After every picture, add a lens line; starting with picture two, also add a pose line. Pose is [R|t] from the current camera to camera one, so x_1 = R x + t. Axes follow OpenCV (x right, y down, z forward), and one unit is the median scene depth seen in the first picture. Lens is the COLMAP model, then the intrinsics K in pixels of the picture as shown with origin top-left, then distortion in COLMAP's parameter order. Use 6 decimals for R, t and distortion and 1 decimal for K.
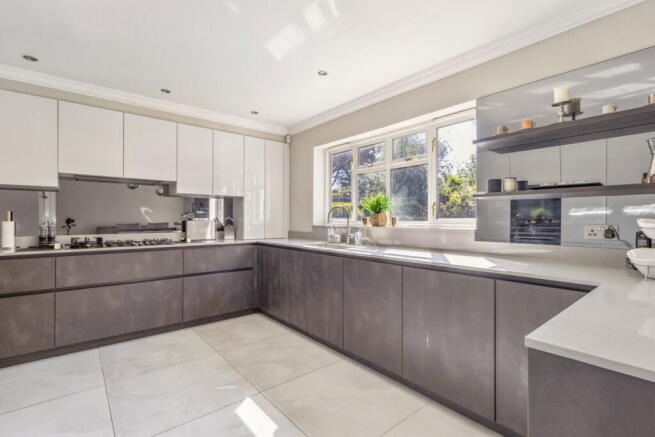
lens RADIAL K [[306.7, 0, 327.2], [0, 306.7, 216.7], [0, 0, 1]] dist [0.000358, -0.000077]
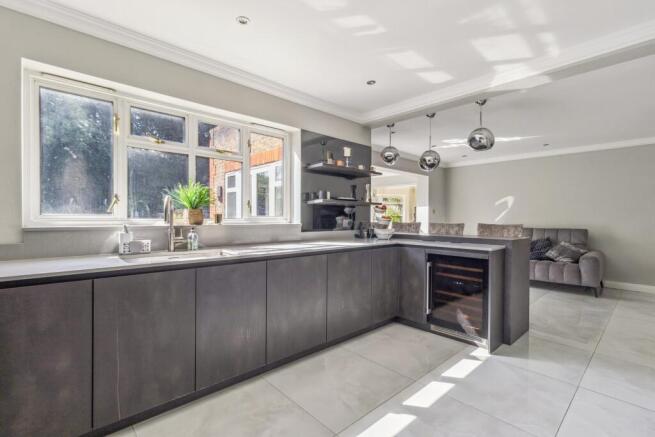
lens RADIAL K [[293.0, 0, 324.8], [0, 293.0, 220.3], [0, 0, 1]] dist [-0.000094, 0.000029]
pose [[-0.036337, -0.018375, 0.999171, -0.739456], [-0.018677, 0.999669, 0.017705, 0.000507], [-0.999165, -0.018018, -0.036668, 0.823320]]
